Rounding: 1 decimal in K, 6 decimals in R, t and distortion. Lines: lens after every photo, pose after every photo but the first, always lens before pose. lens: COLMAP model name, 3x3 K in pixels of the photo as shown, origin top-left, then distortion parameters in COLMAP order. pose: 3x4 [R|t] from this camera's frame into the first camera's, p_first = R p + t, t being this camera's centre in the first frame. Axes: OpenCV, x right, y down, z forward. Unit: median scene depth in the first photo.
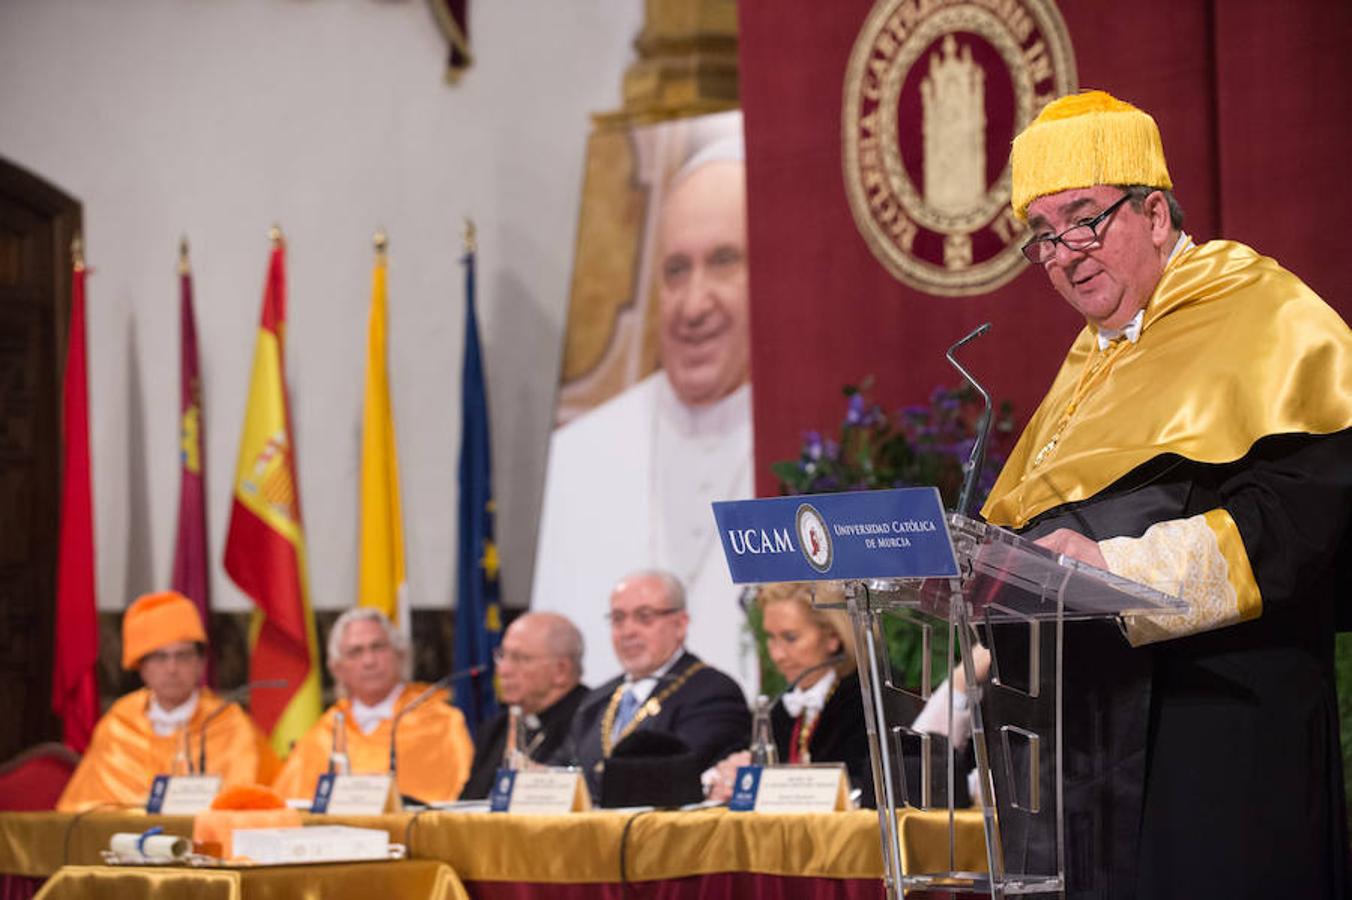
lens RADIAL K [[4262.8, 0, 676.0], [0, 4262.8, 450.0], [0, 0, 1]] dist [0.210705, 0.351472]
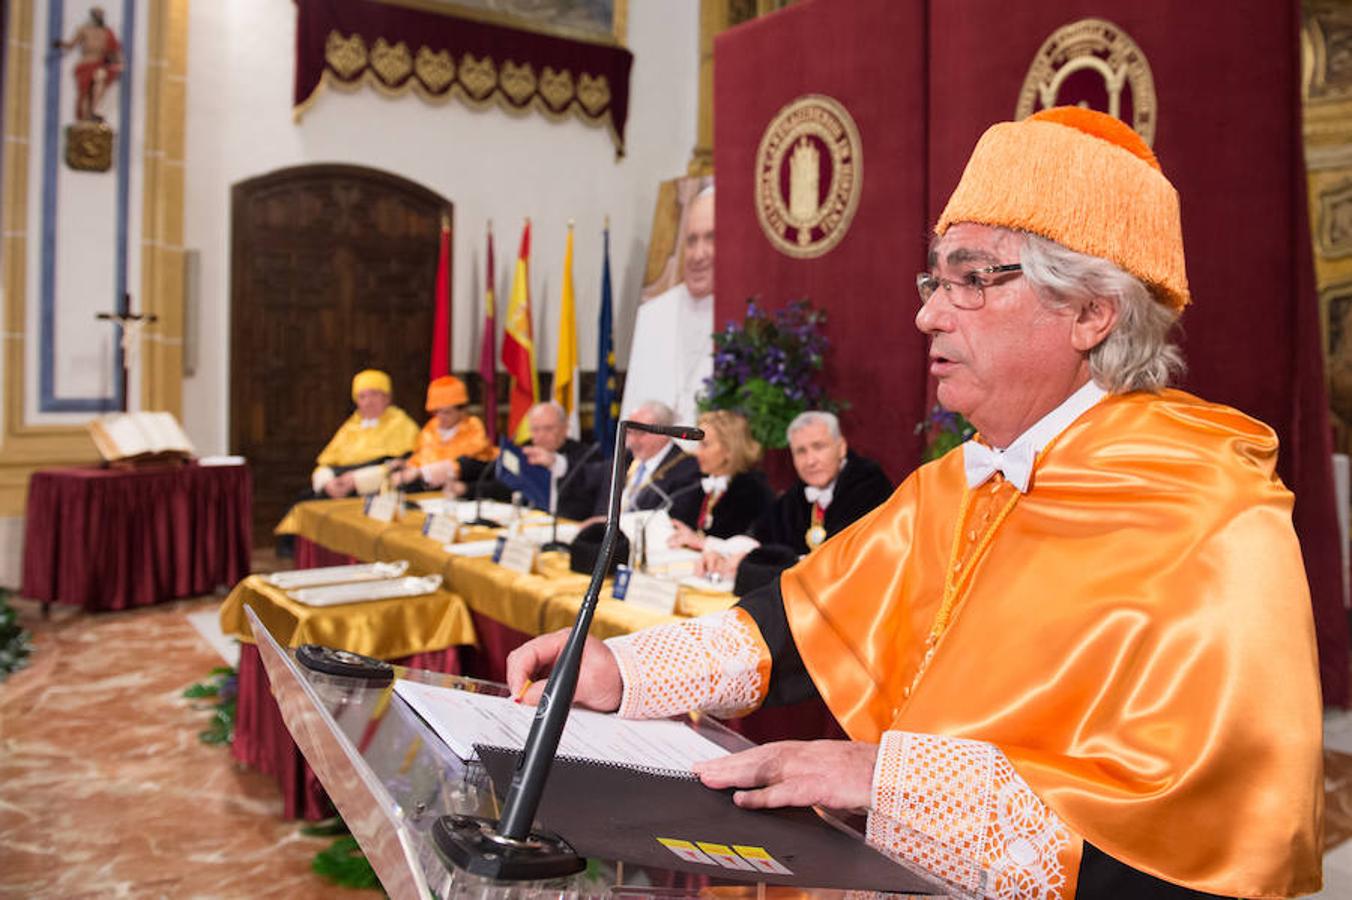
lens RADIAL K [[1123.4, 0, 833.4], [0, 1123.4, 347.7], [0, 0, 1]] dist [-0.049731, -0.006685]
pose [[0.997110, 0.034513, 0.067674, 0.043522], [-0.037968, 0.998005, 0.050437, -0.019484], [-0.065798, -0.052861, 0.996432, 0.424402]]
